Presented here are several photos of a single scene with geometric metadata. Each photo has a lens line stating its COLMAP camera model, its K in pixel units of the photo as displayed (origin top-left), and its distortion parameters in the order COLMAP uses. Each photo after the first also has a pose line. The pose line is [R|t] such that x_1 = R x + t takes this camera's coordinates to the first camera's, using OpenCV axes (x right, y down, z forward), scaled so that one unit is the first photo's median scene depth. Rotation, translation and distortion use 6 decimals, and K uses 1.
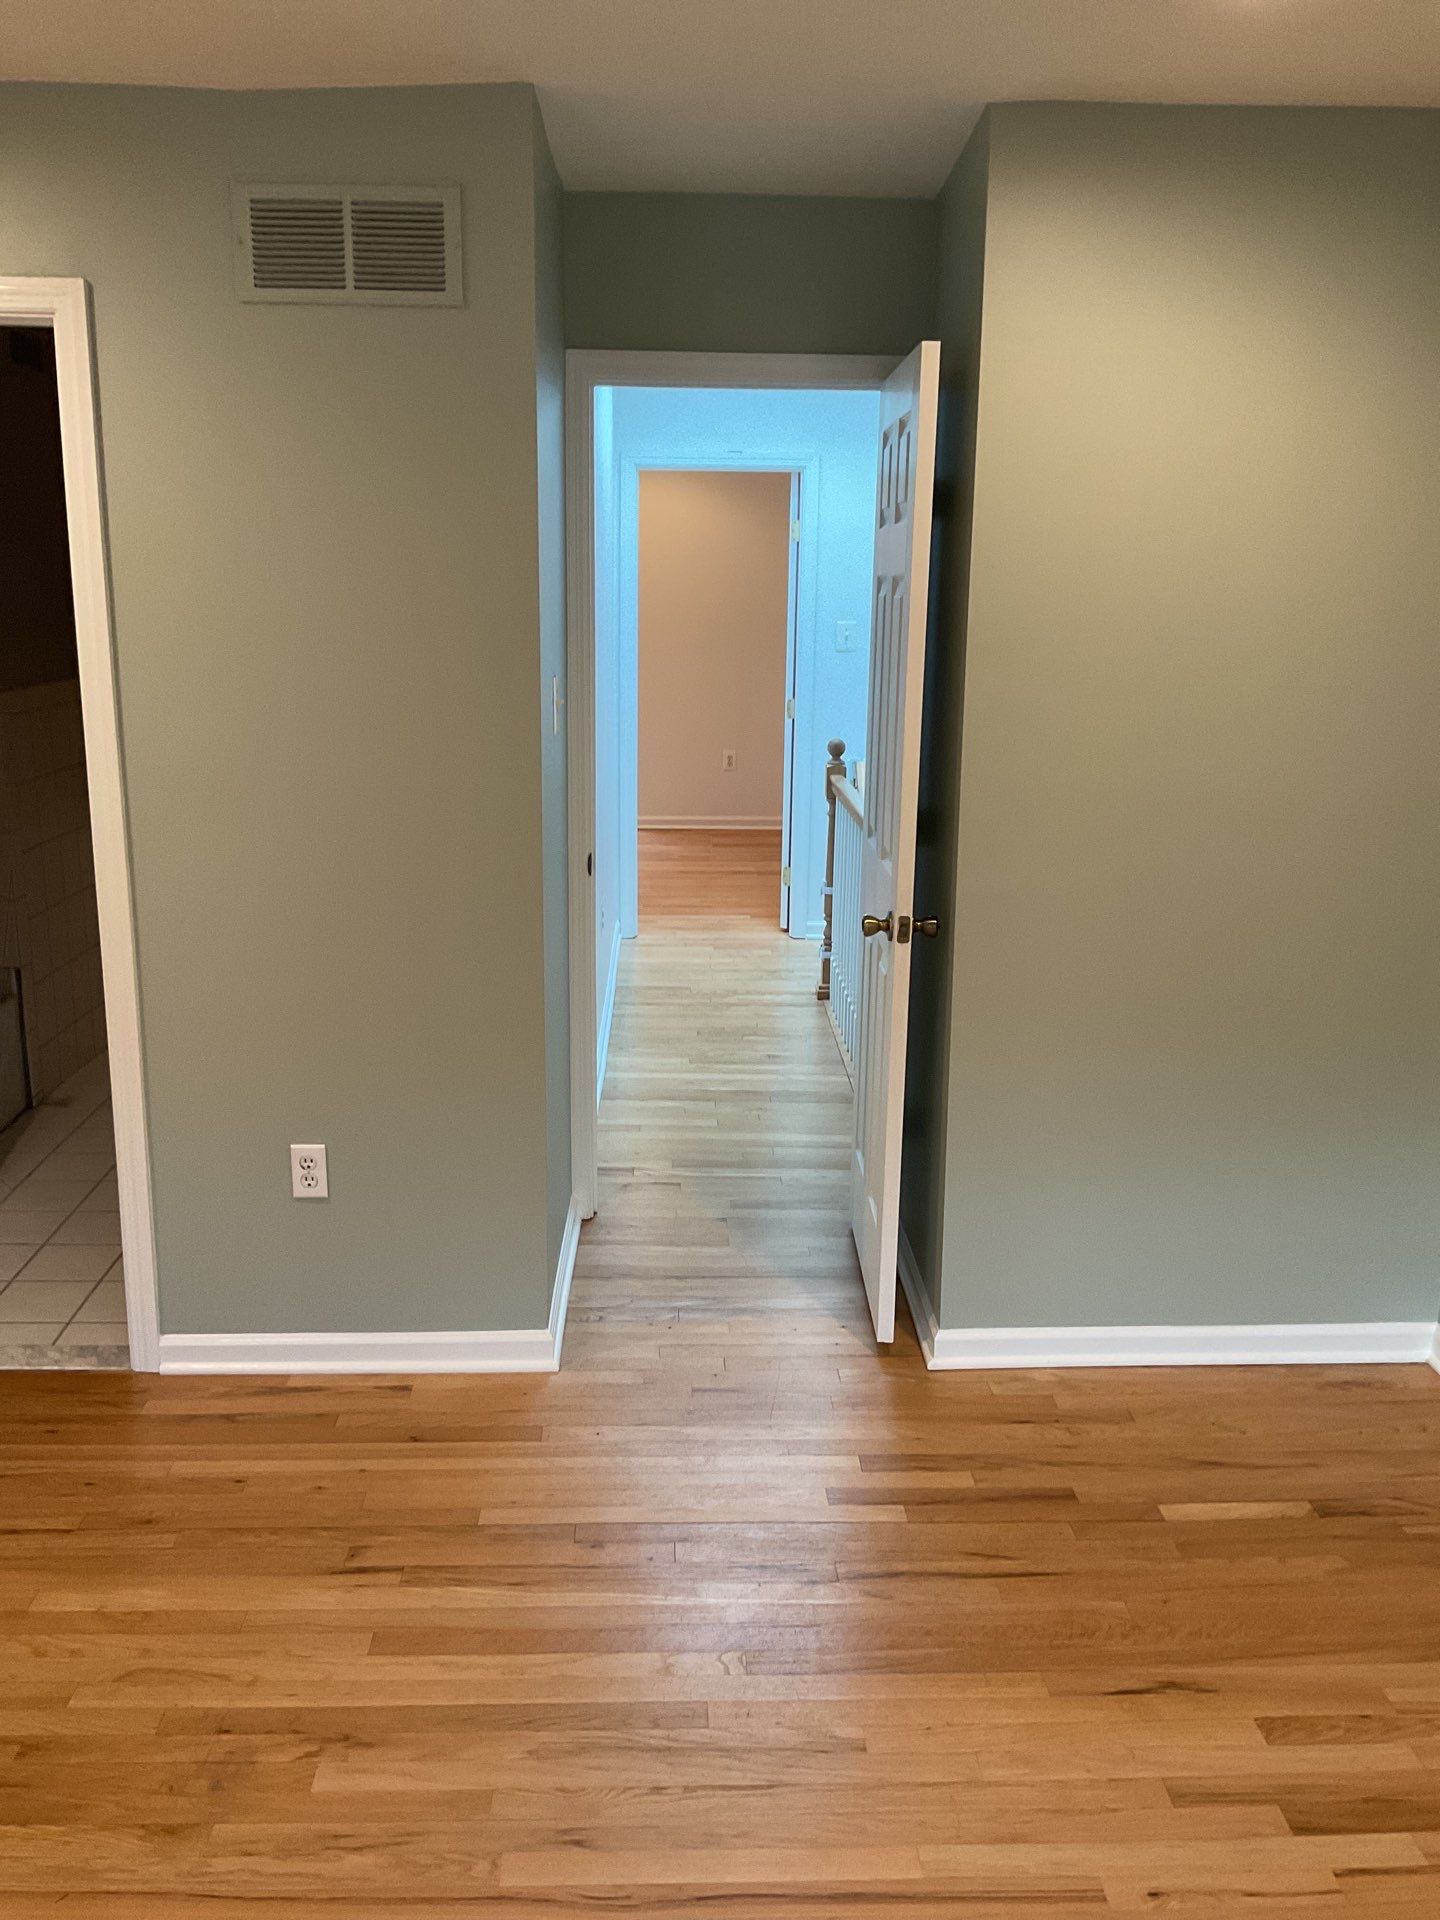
lens RADIAL K [[1344.6, 0, 720.0], [0, 1344.6, 960.0], [0, 0, 1]] dist [0.164077, -0.345688]
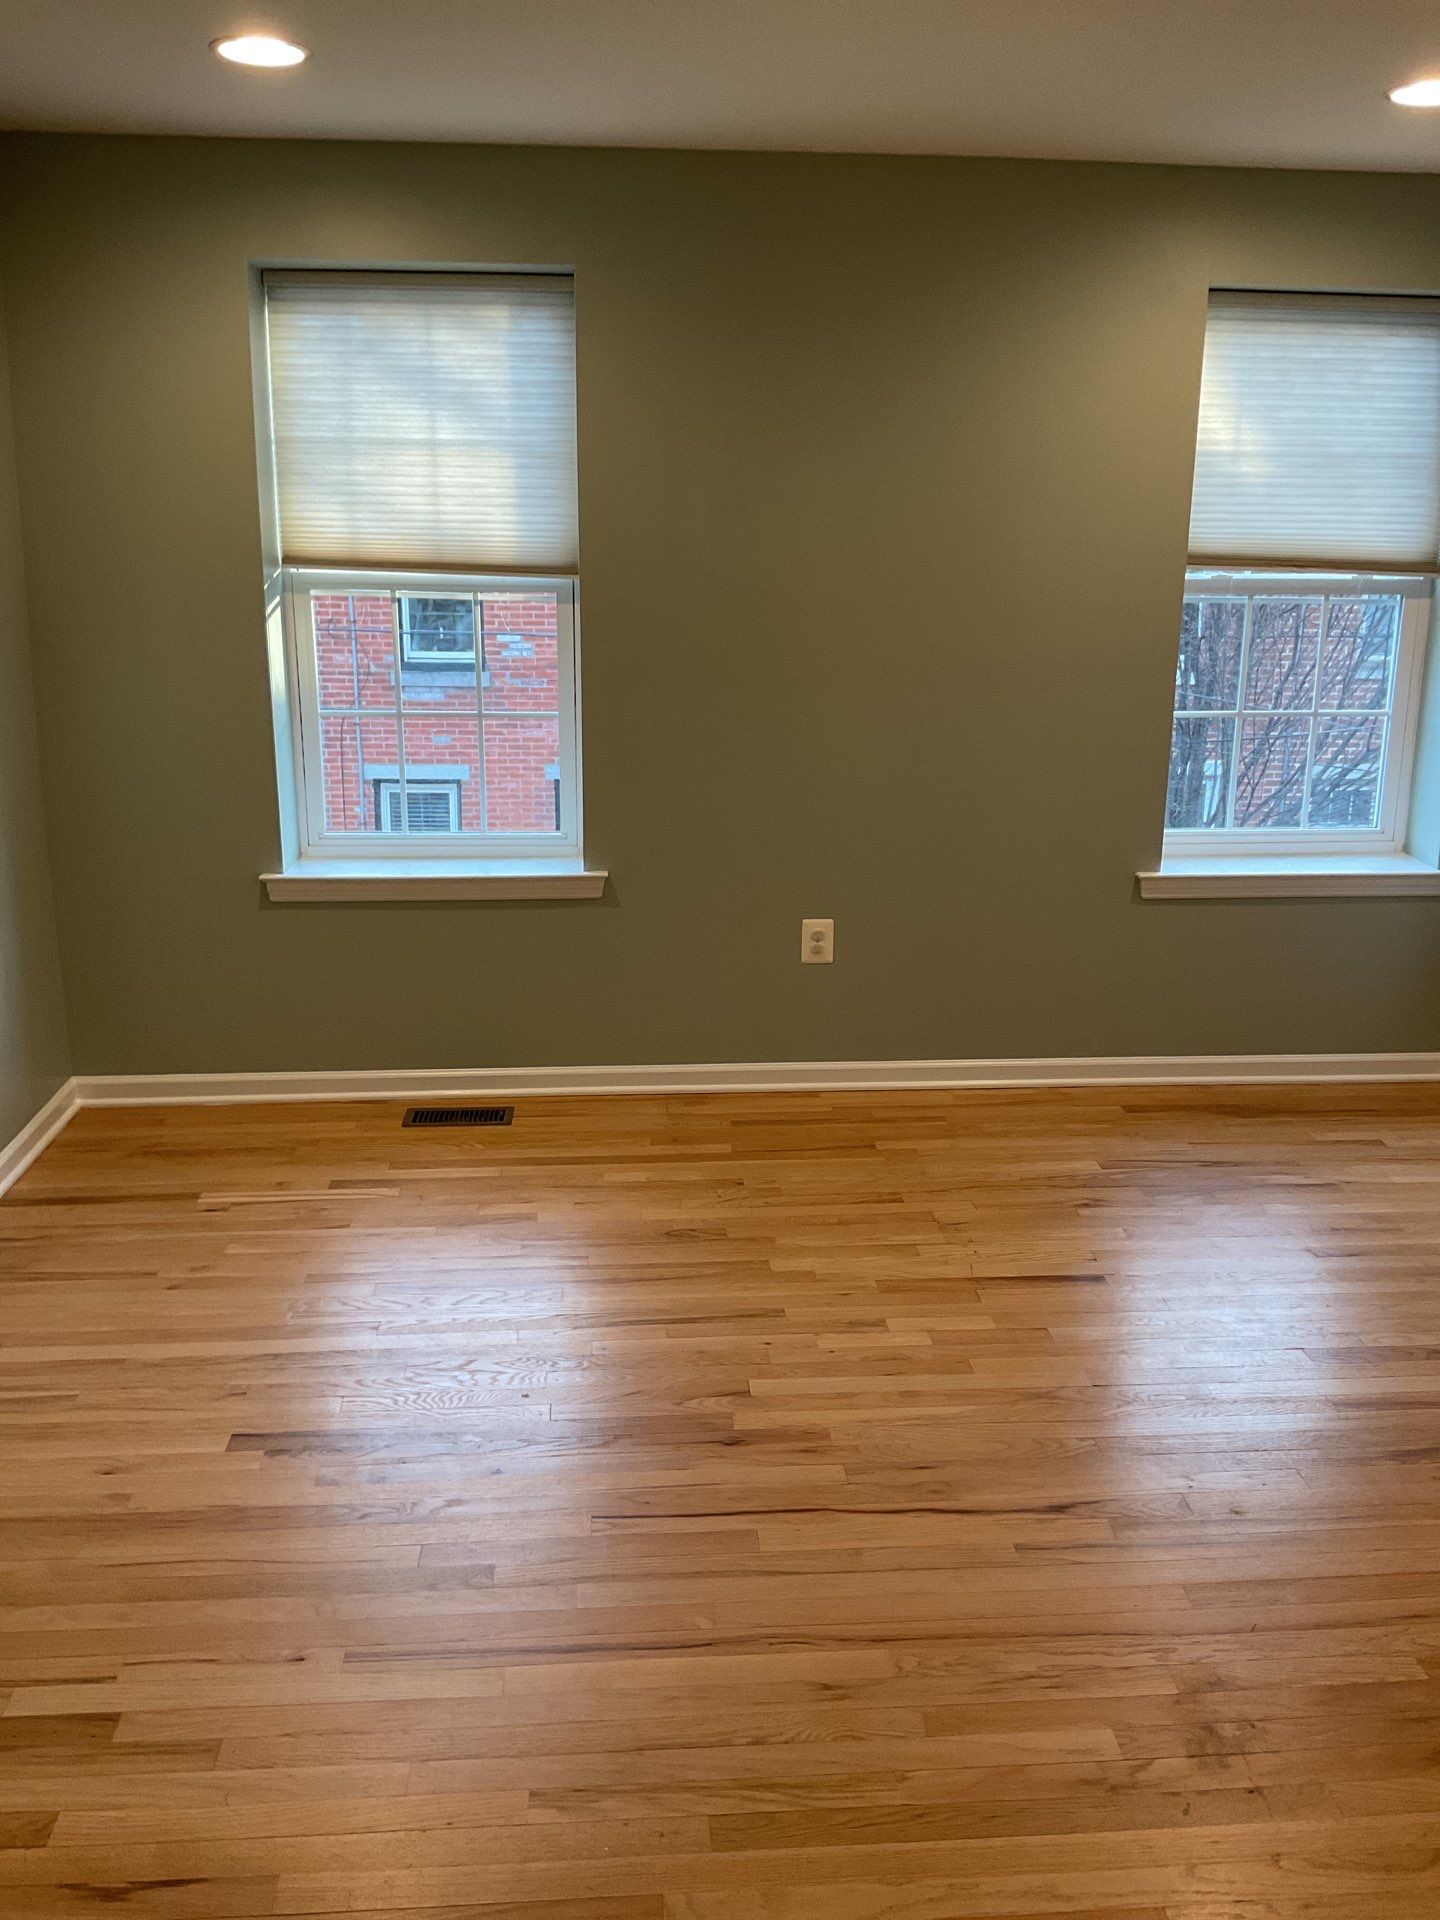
lens RADIAL K [[1344.6, 0, 720.0], [0, 1344.6, 960.0], [0, 0, 1]] dist [0.164077, -0.345688]
pose [[-0.999218, -0.016870, -0.035756, 0.025458], [-0.031467, 0.886880, 0.460926, -0.330241], [0.023935, 0.461691, -0.886718, 1.635105]]
